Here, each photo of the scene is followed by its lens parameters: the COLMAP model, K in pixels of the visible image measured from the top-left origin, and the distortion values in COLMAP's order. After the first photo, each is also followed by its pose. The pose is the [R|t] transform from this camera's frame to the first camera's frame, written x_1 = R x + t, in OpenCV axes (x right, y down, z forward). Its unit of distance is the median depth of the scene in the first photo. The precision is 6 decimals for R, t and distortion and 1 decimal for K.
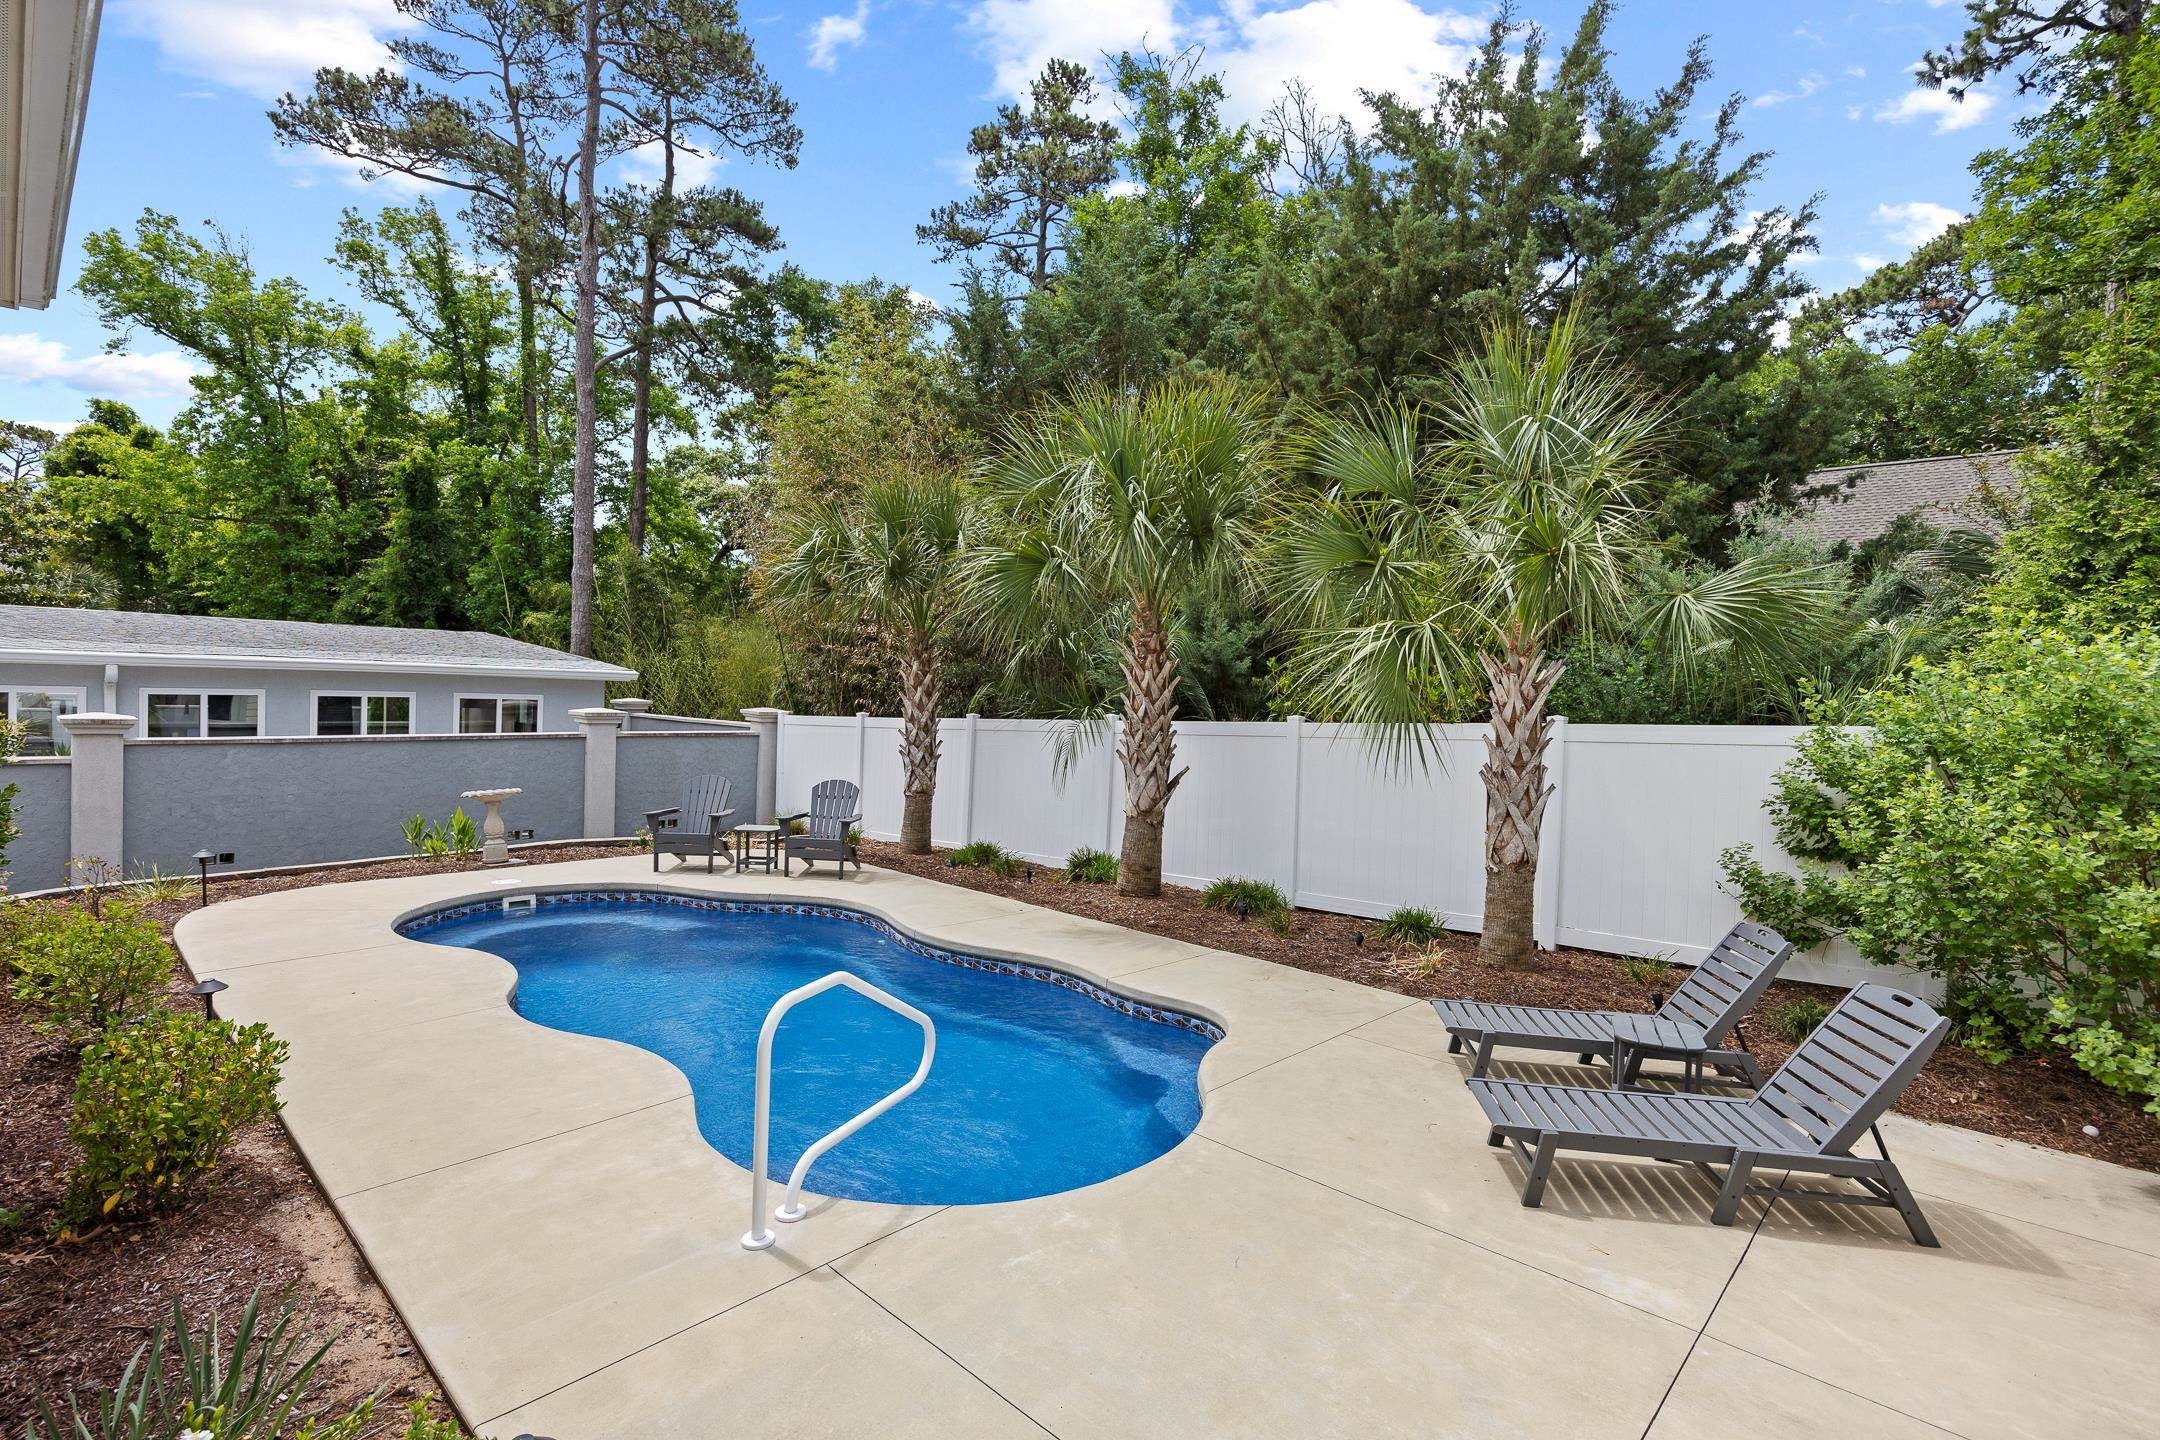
lens RADIAL K [[1012.7, 0, 1099.1], [0, 1012.7, 719.3], [0, 0, 1]] dist [-0.008243, 0.000794]
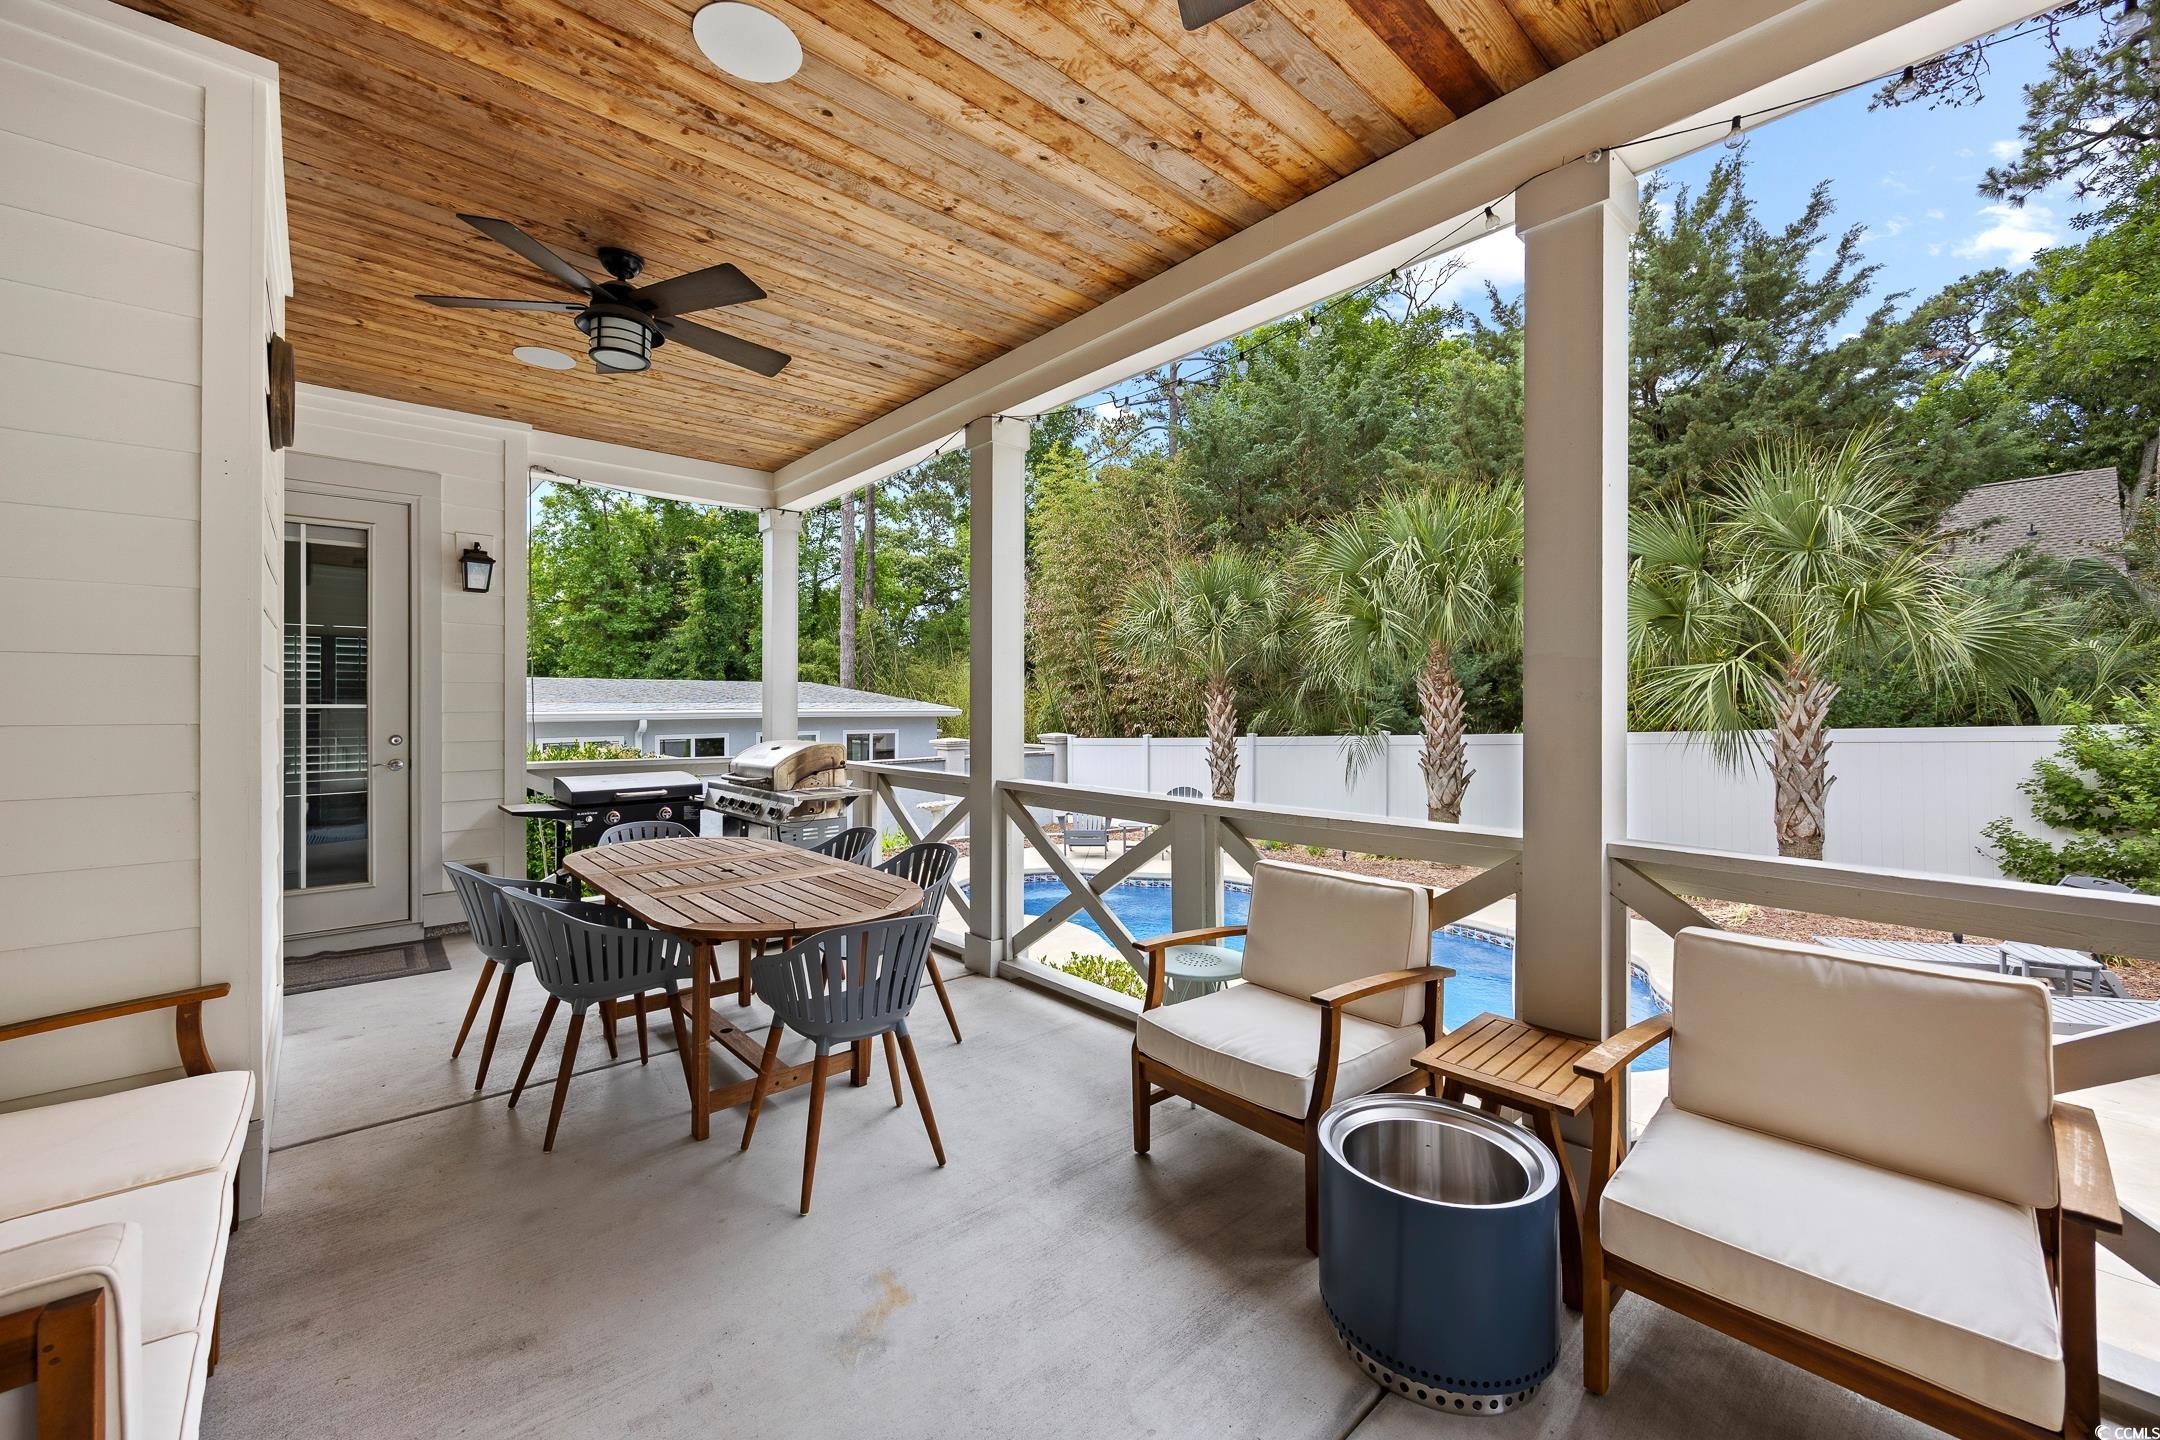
lens RADIAL K [[839.1, 0, 1076.1], [0, 839.1, 704.0], [0, 0, 1]] dist [-0.000405, -0.000091]
pose [[0.996421, -0.036281, -0.076353, -0.272015], [0.033978, 0.998934, -0.031255, -0.017359], [0.077405, 0.028548, 0.996591, -0.105202]]
